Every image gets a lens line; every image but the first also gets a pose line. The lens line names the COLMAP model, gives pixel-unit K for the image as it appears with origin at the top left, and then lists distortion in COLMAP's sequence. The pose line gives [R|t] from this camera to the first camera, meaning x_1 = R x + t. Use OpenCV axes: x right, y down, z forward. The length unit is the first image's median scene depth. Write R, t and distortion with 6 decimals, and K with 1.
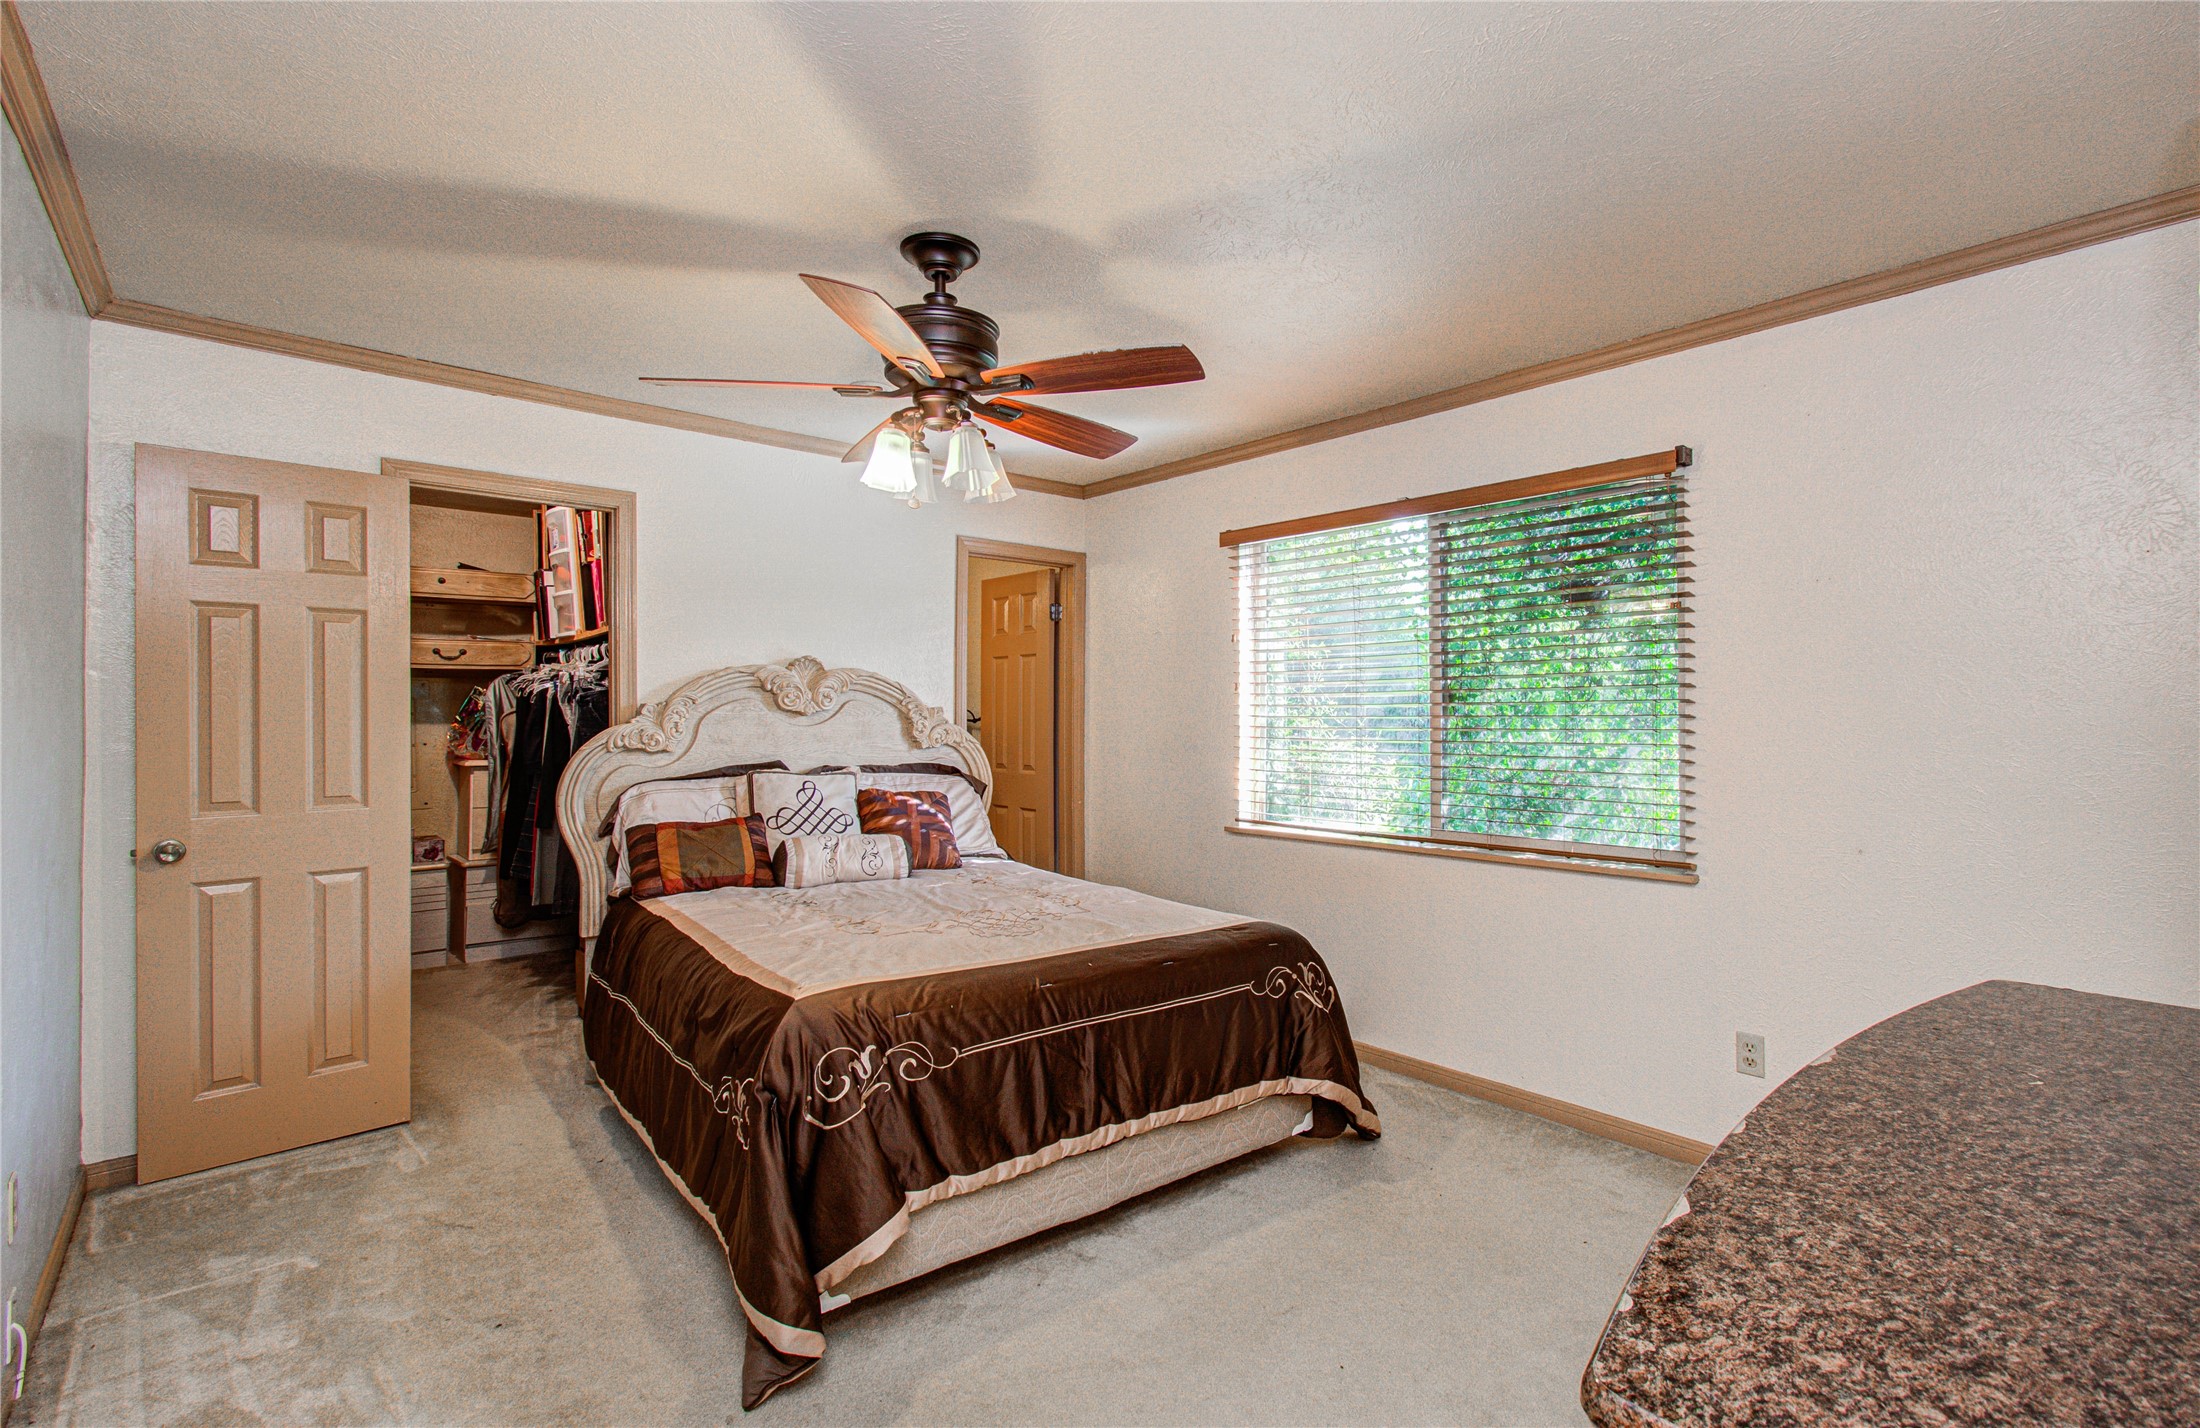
lens RADIAL K [[948.6, 0, 1099.9], [0, 948.6, 716.1], [0, 0, 1]] dist [0.017257, 0.000478]
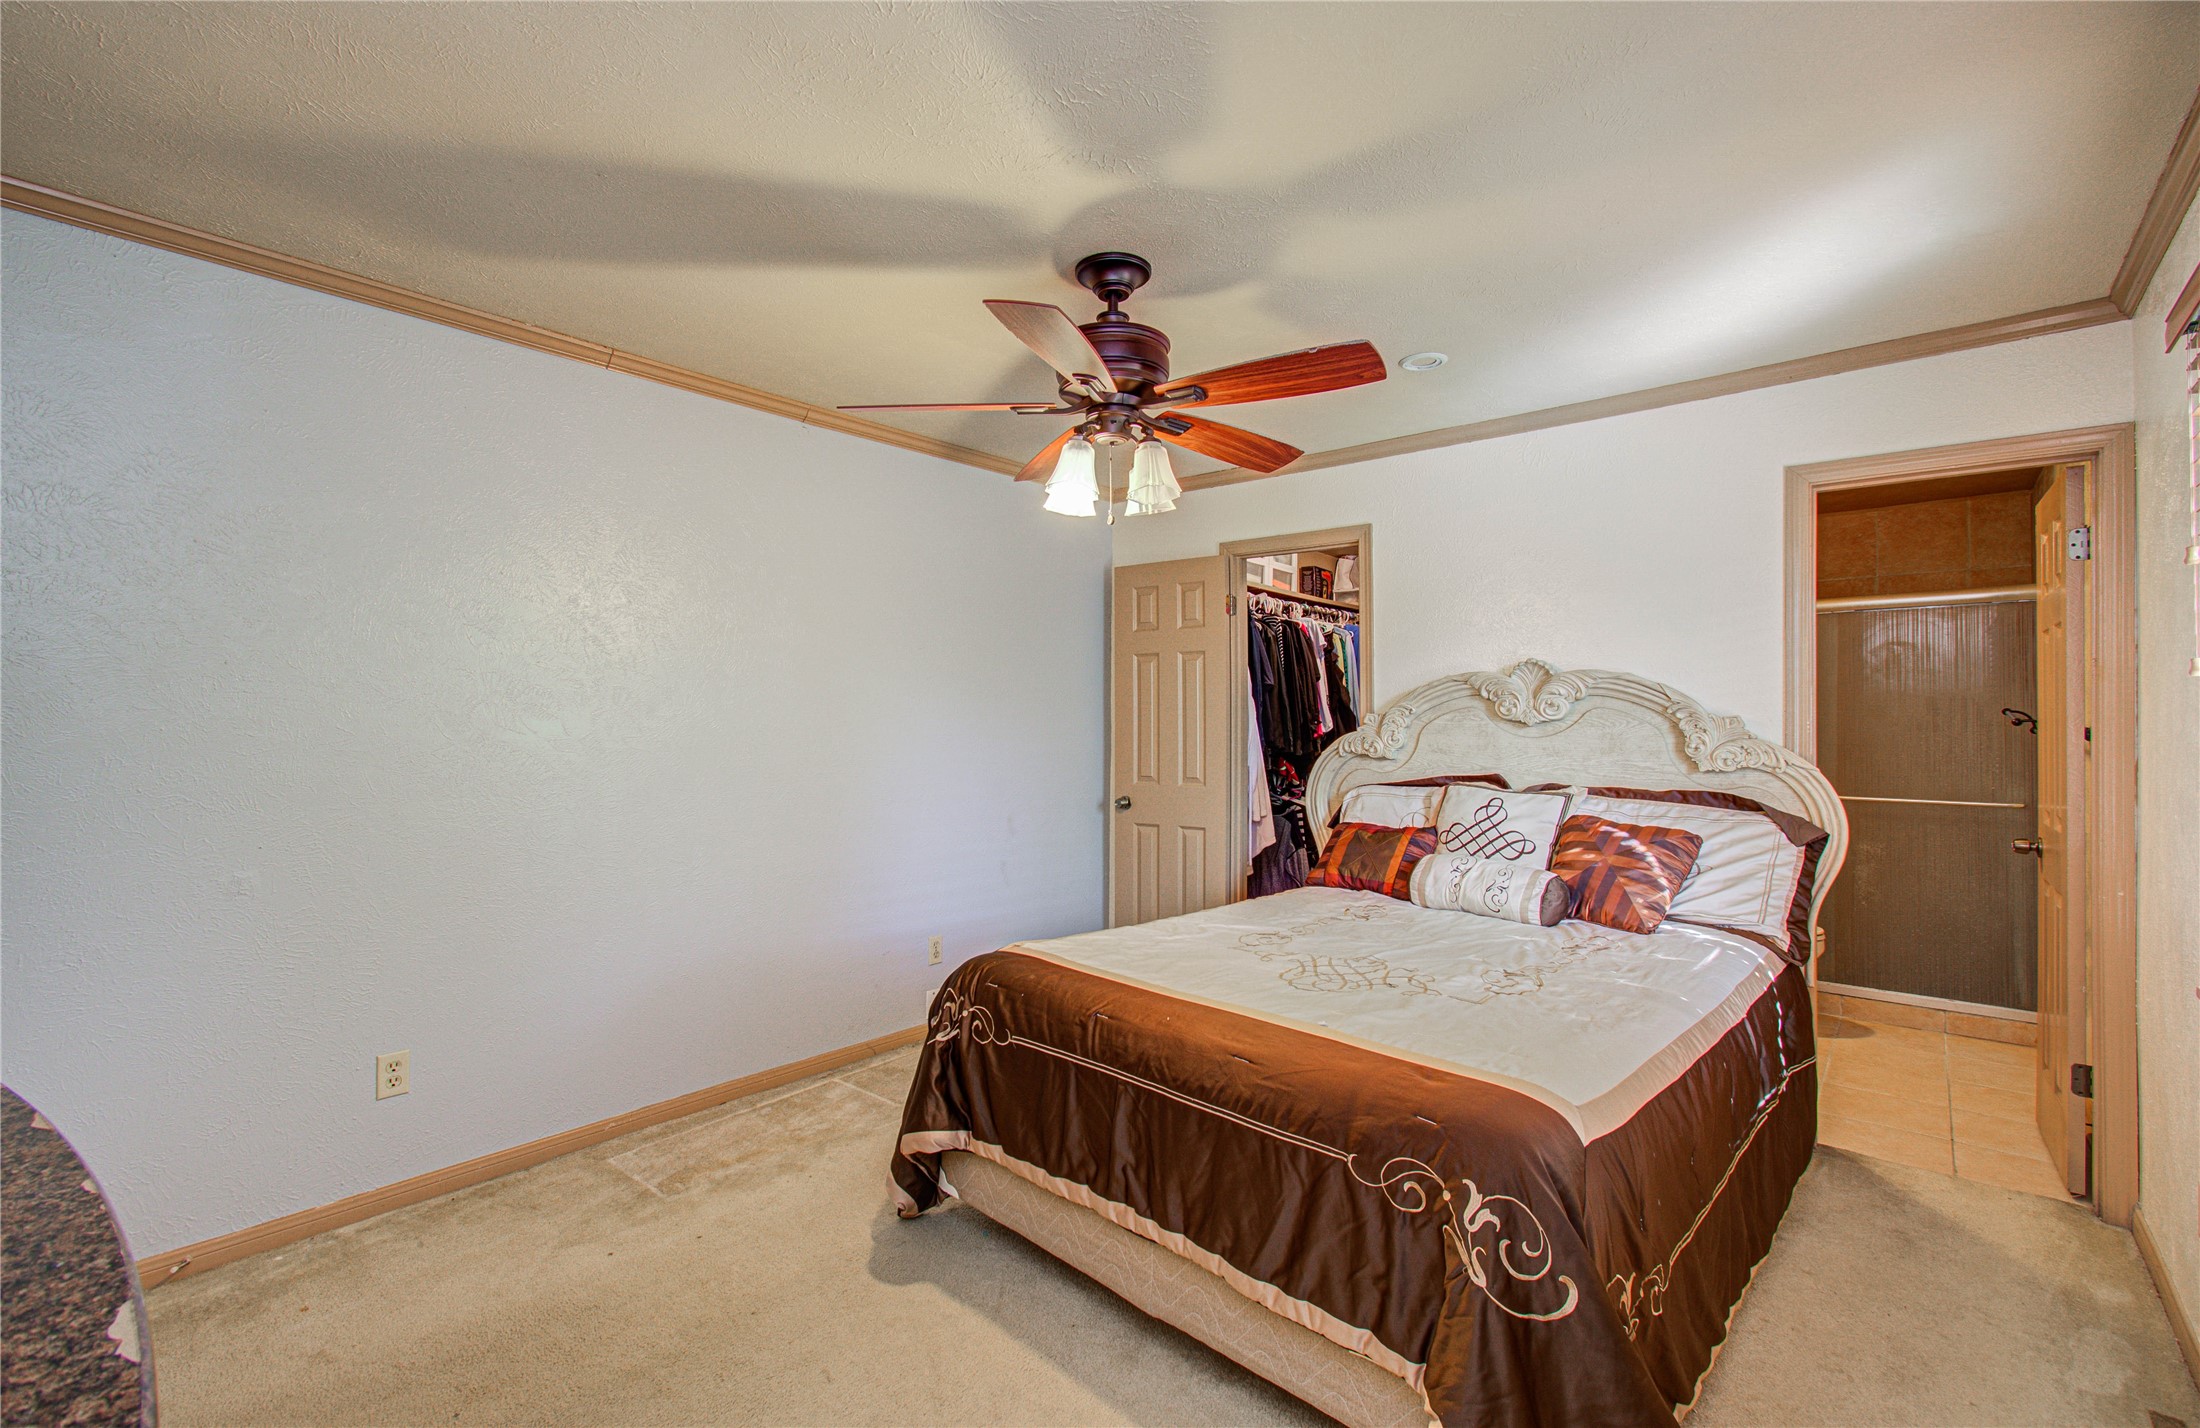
lens RADIAL K [[887.0, 0, 1138.7], [0, 887.0, 700.9], [0, 0, 1]] dist [0.000039, 0.000159]
pose [[0.215269, -0.026041, -0.976208, 0.482041], [-0.004757, 0.999605, -0.027715, -0.000053], [0.976543, 0.010610, 0.215060, 0.504122]]
